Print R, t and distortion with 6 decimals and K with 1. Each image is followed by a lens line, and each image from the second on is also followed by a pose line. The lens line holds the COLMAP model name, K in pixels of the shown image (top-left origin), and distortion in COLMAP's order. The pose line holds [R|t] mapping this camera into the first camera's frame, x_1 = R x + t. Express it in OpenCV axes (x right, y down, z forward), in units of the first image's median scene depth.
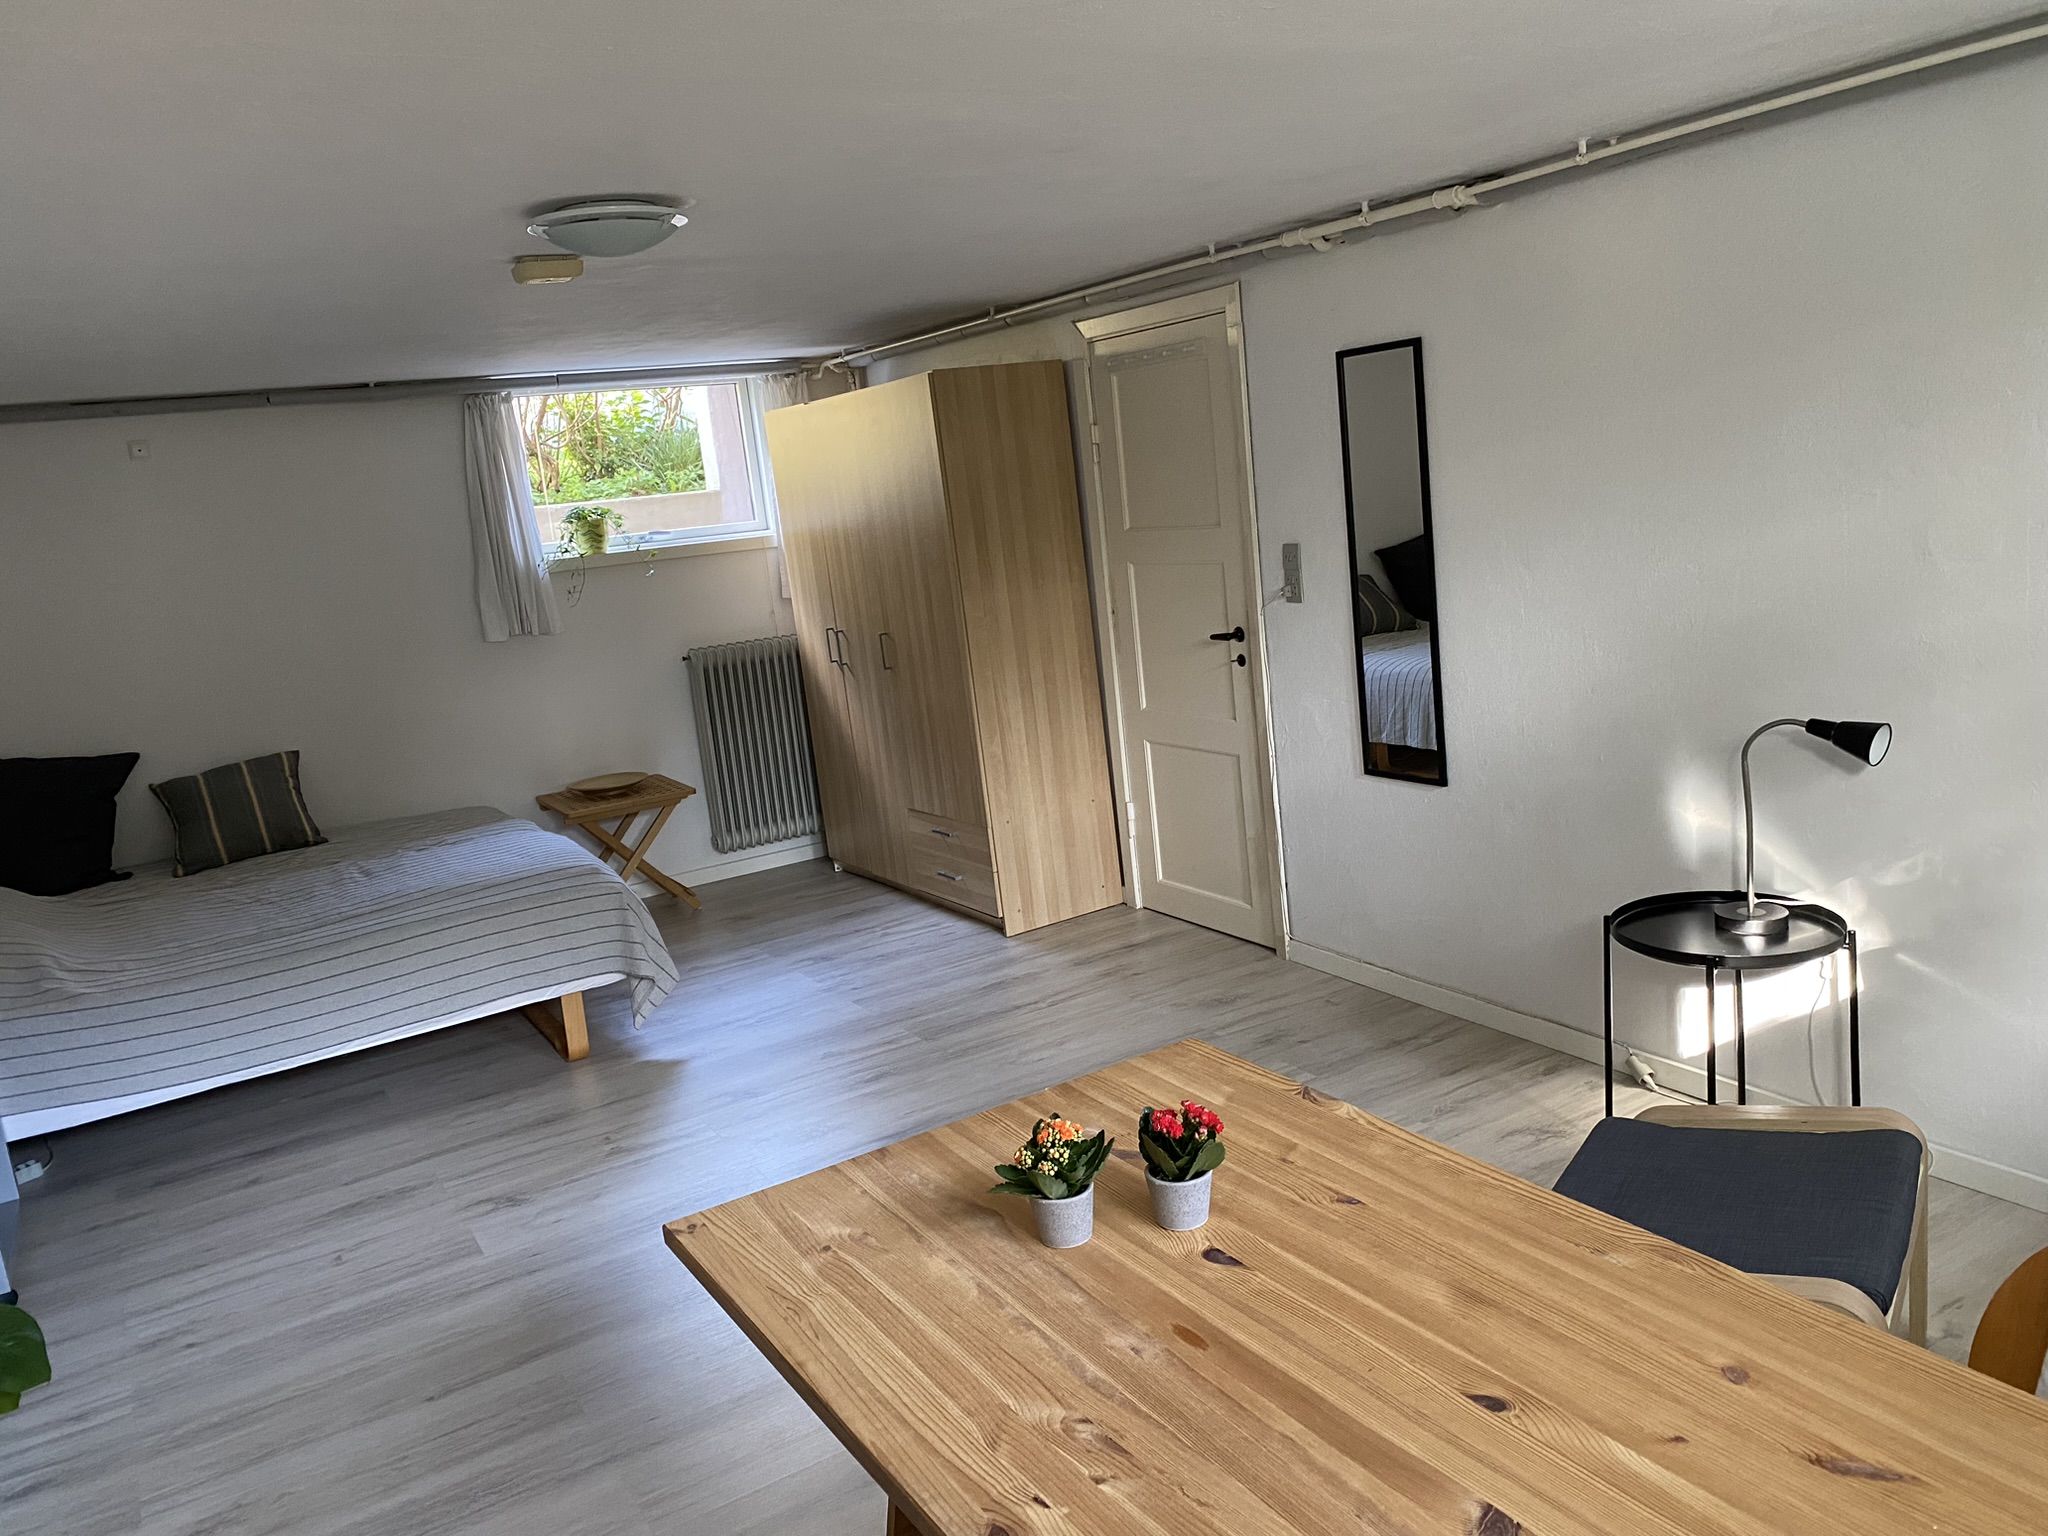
lens RADIAL K [[1573.0, 0, 1037.9], [0, 1573.0, 757.9], [0, 0, 1]] dist [0.032044, -0.006560]
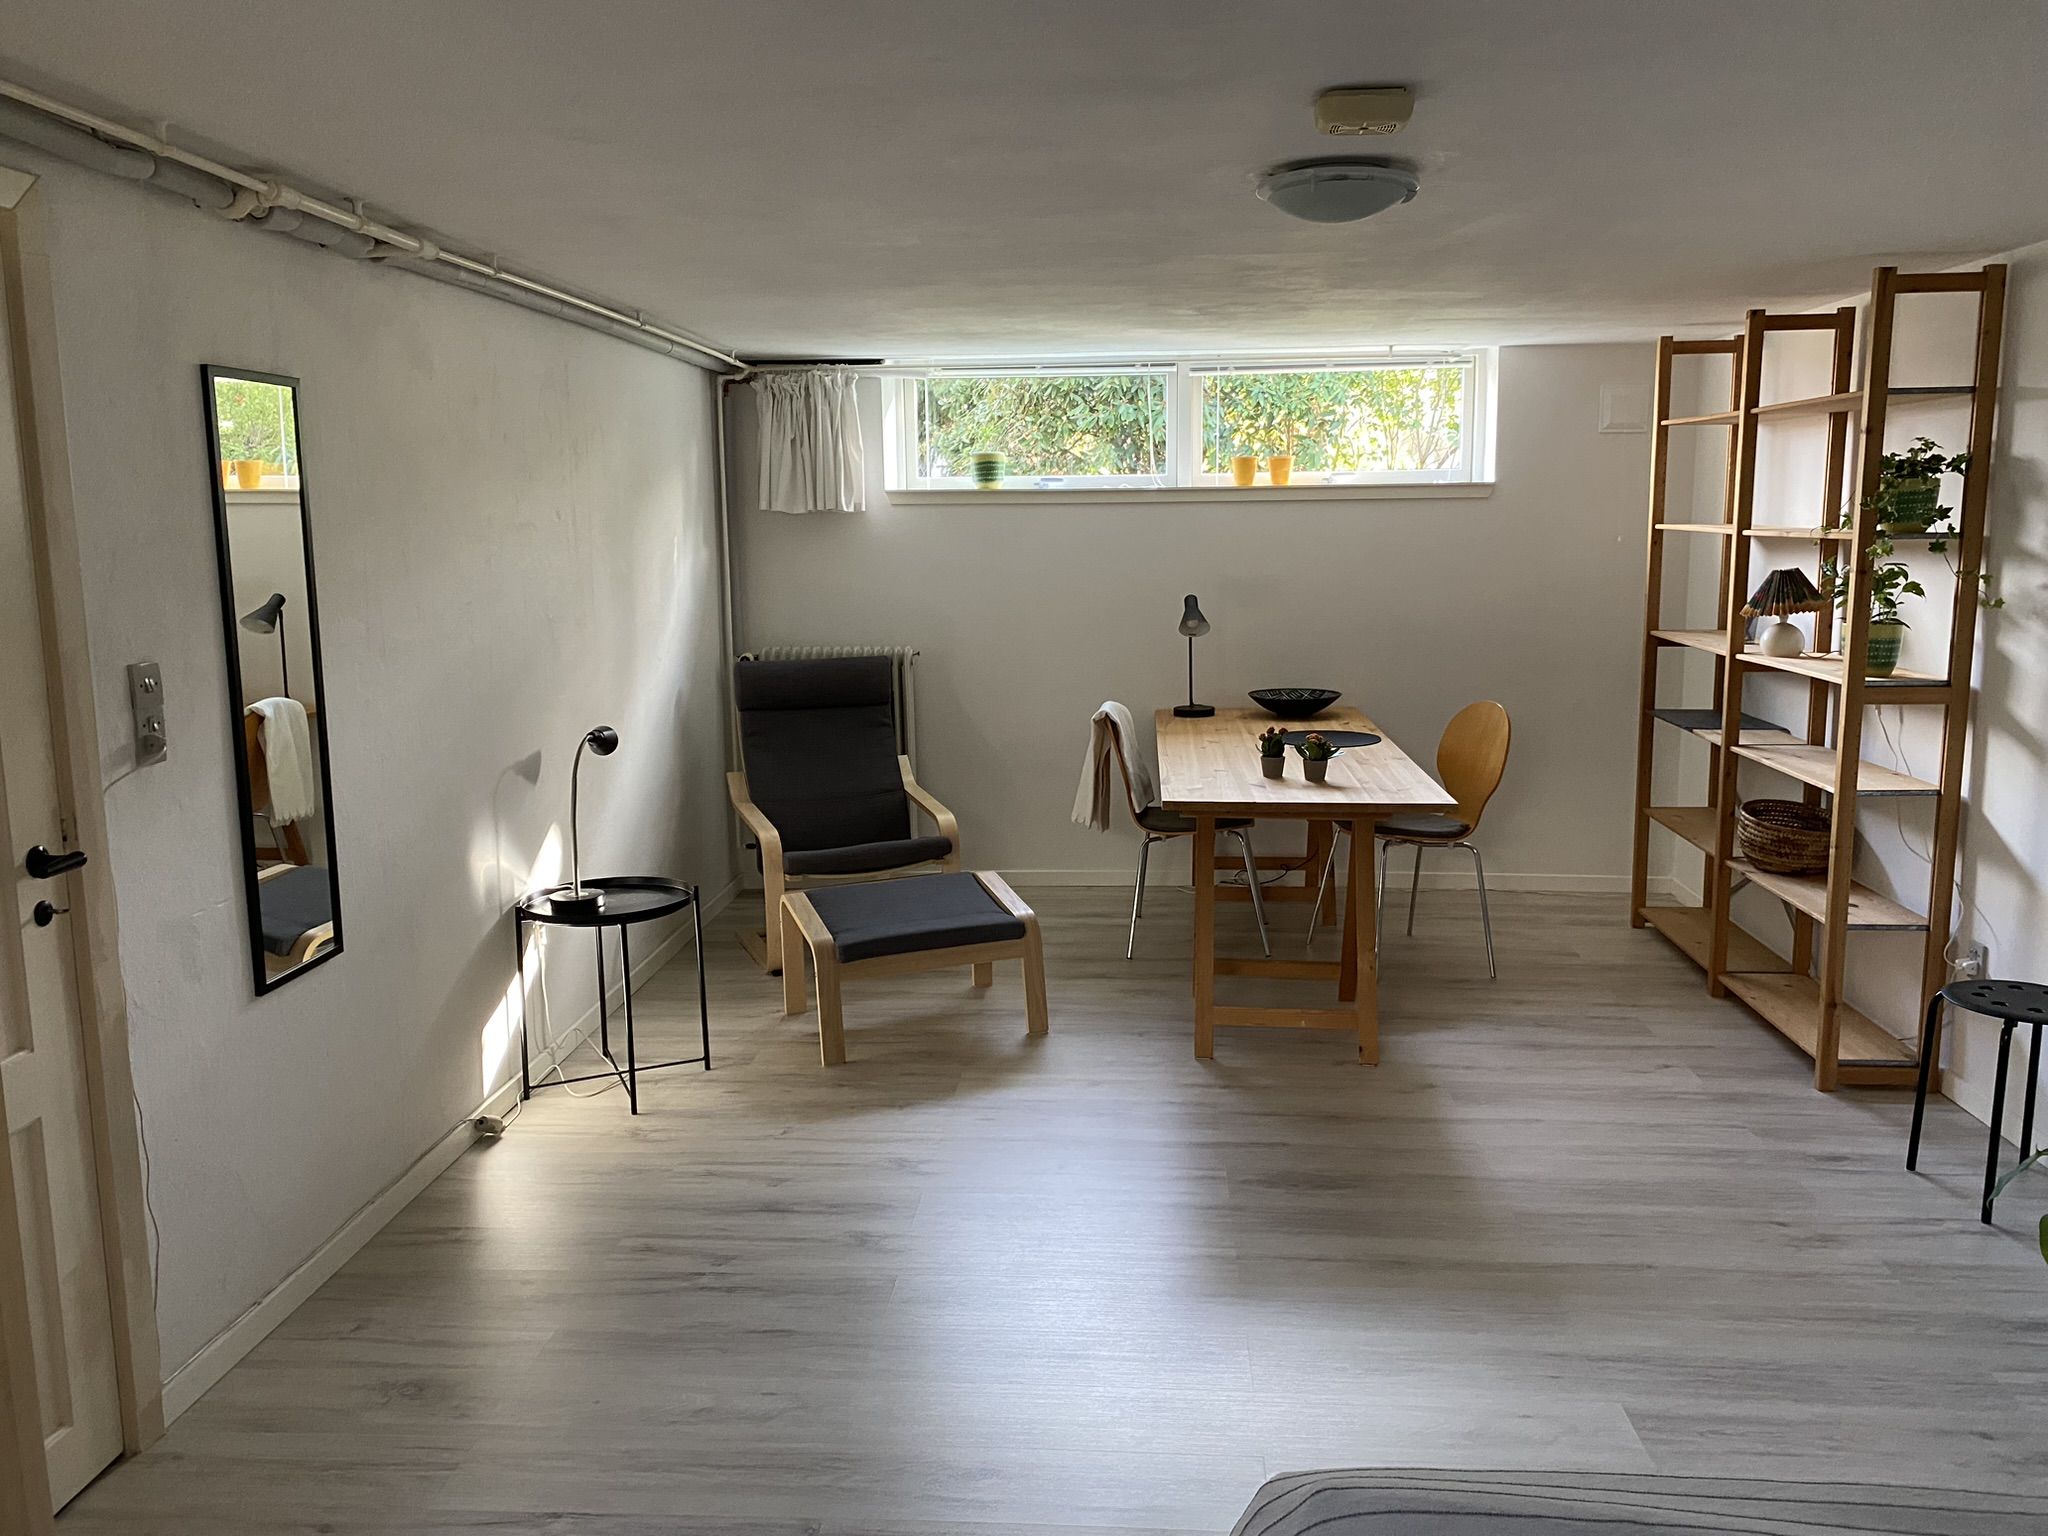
lens RADIAL K [[1573.0, 0, 1037.9], [0, 1573.0, 757.9], [0, 0, 1]] dist [0.032044, -0.006560]
pose [[-0.810035, 0.017704, 0.586114, -0.483787], [0.192802, 0.952010, 0.237705, -0.194209], [-0.553778, 0.305553, -0.774575, 1.391282]]
